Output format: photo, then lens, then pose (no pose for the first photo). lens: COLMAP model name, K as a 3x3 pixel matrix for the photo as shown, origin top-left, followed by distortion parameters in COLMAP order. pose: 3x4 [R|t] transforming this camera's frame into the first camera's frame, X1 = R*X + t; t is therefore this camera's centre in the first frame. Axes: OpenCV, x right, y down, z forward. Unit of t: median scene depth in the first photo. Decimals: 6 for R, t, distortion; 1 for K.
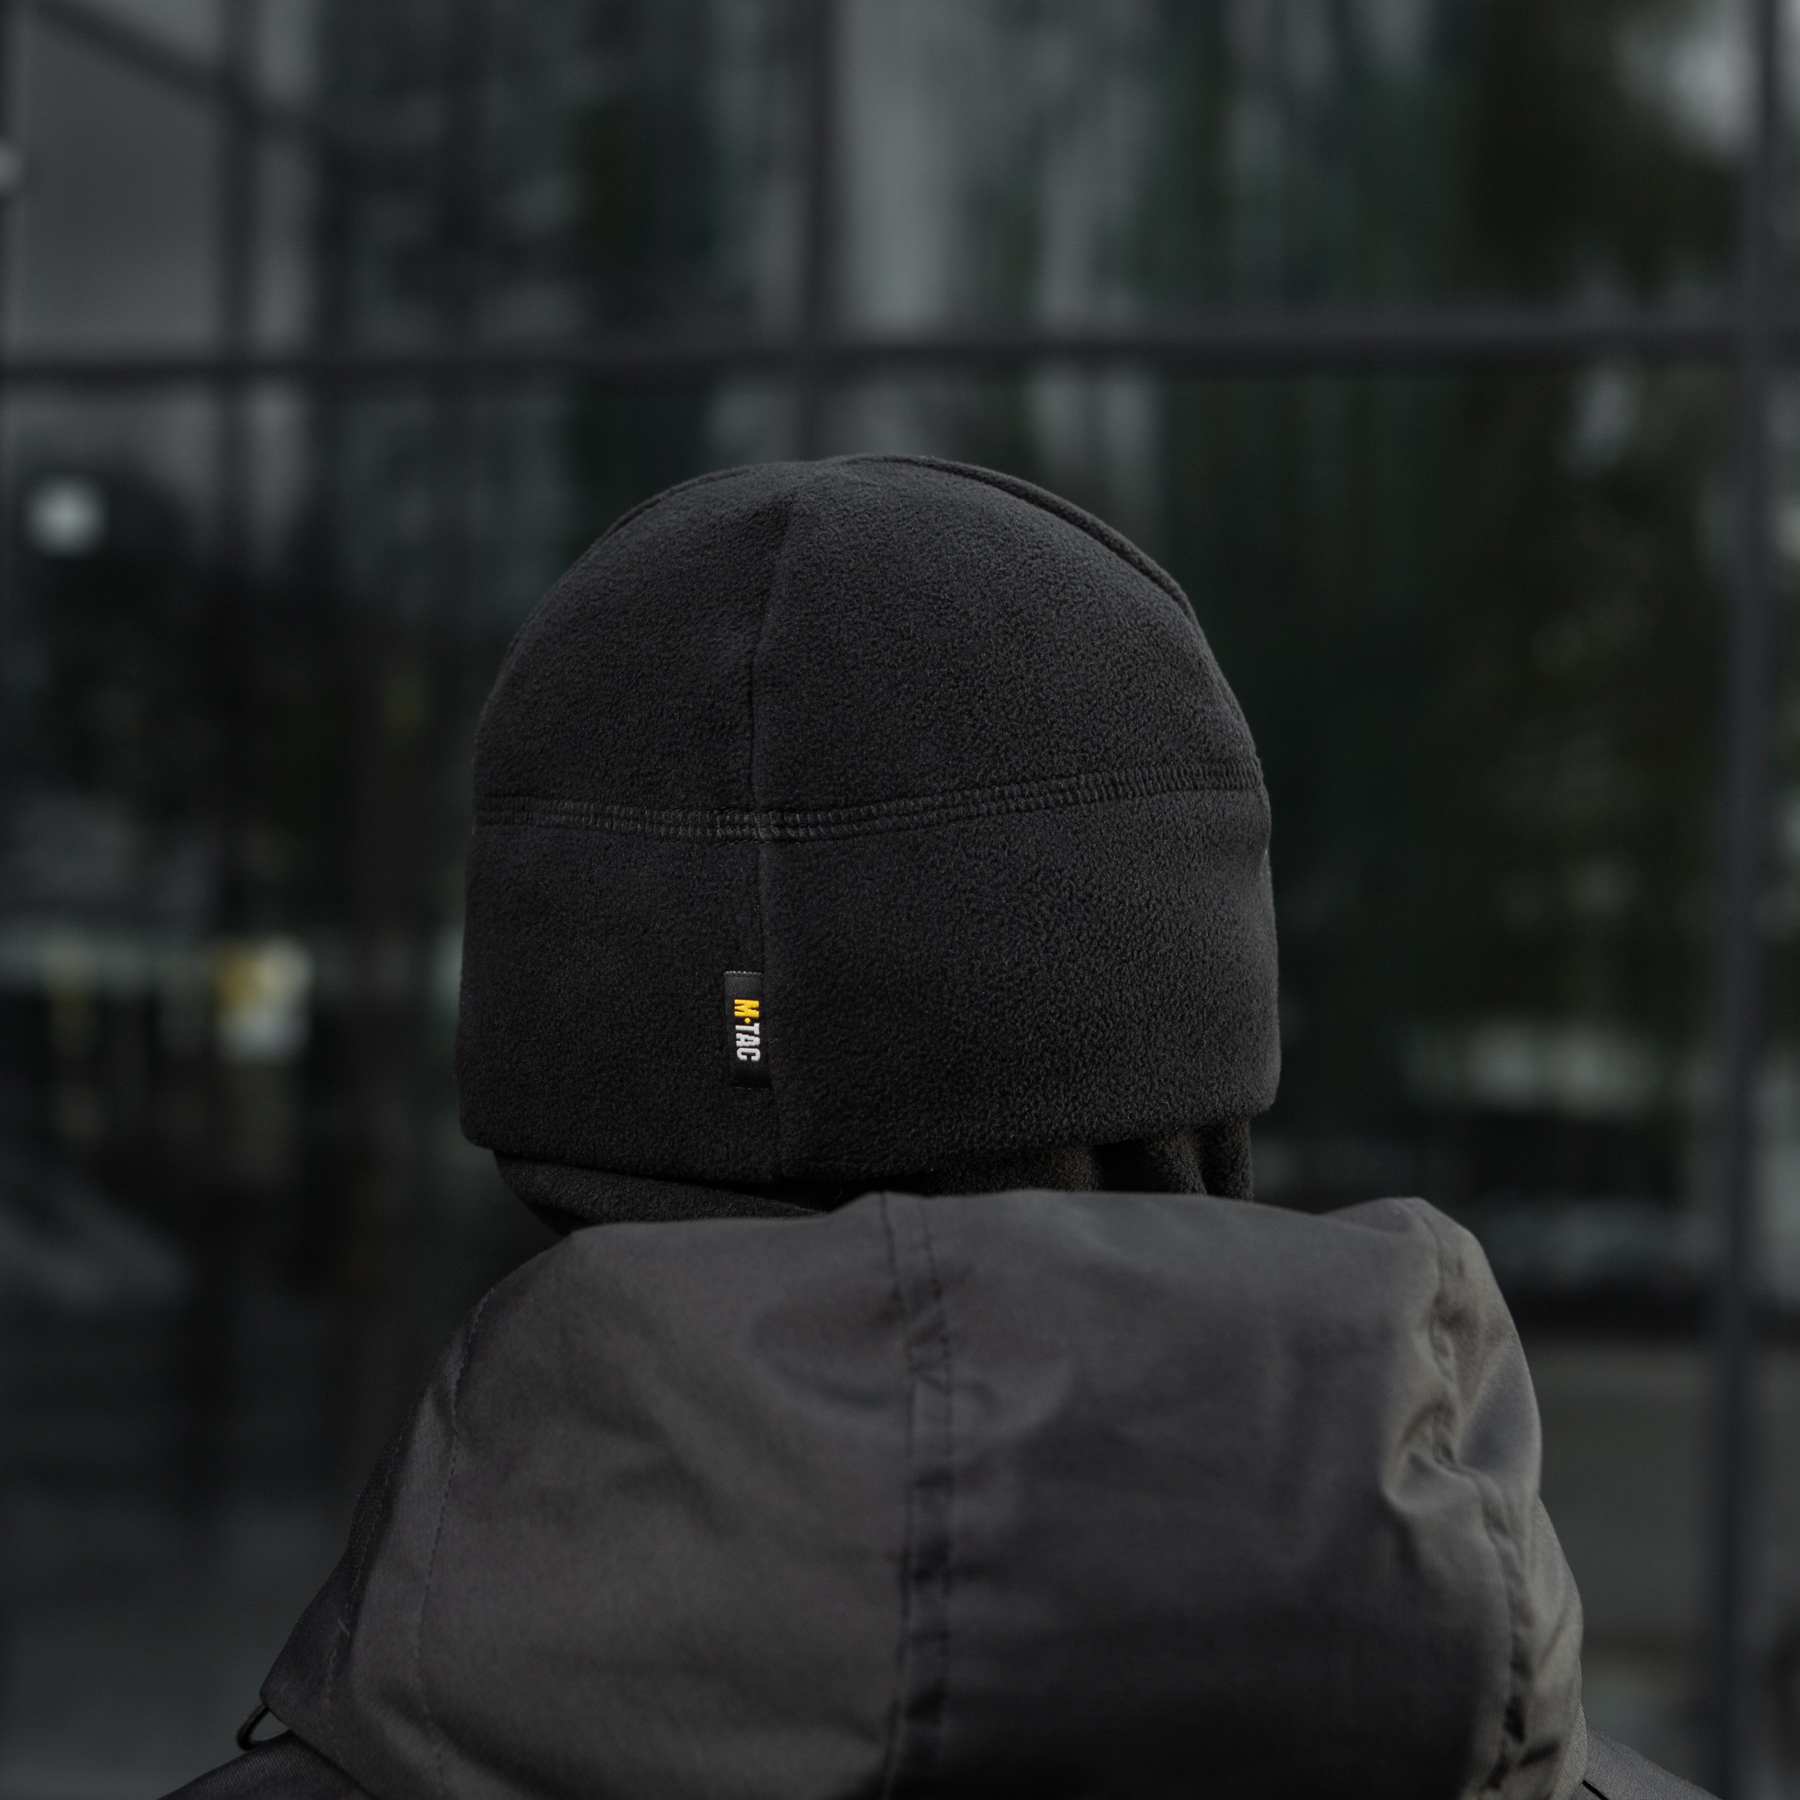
lens RADIAL K [[4867.2, 0, 900.0], [0, 4867.2, 900.0], [0, 0, 1]] dist [0.037532, 0.575528]
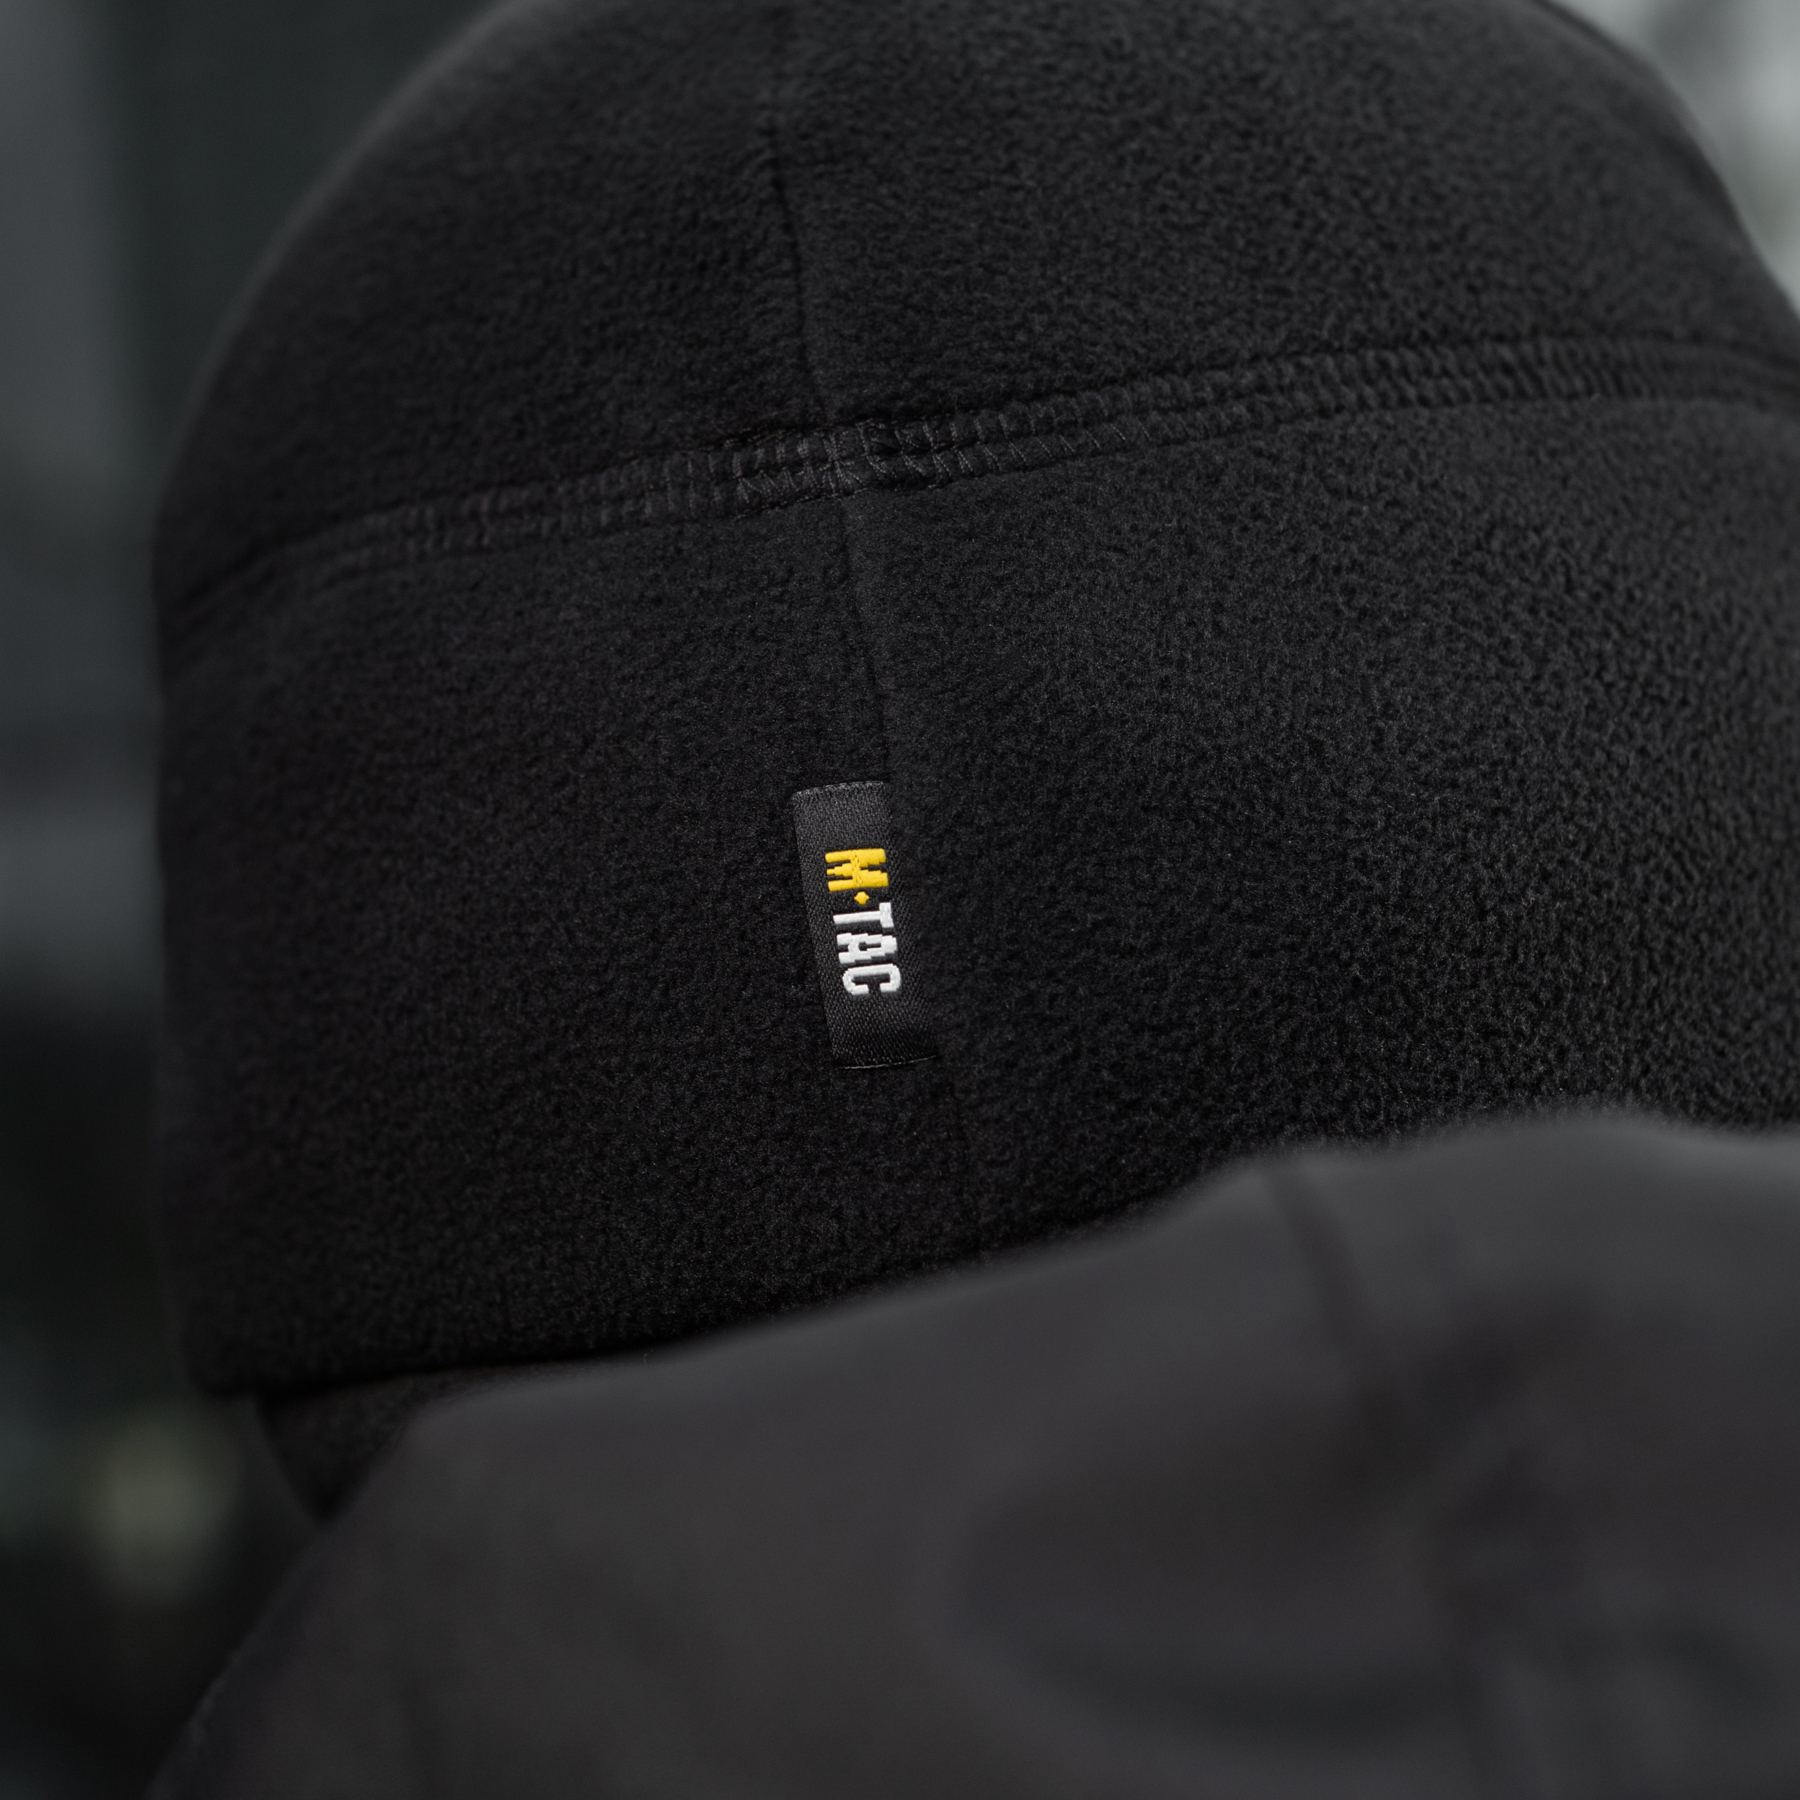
lens RADIAL K [[4867.2, 0, 900.0], [0, 4867.2, 900.0], [0, 0, 1]] dist [0.037532, 0.575528]
pose [[0.993354, -0.089028, 0.072952, -0.057368], [0.100442, 0.980017, -0.171691, 0.094492], [-0.056209, 0.177877, 0.982446, 0.590231]]
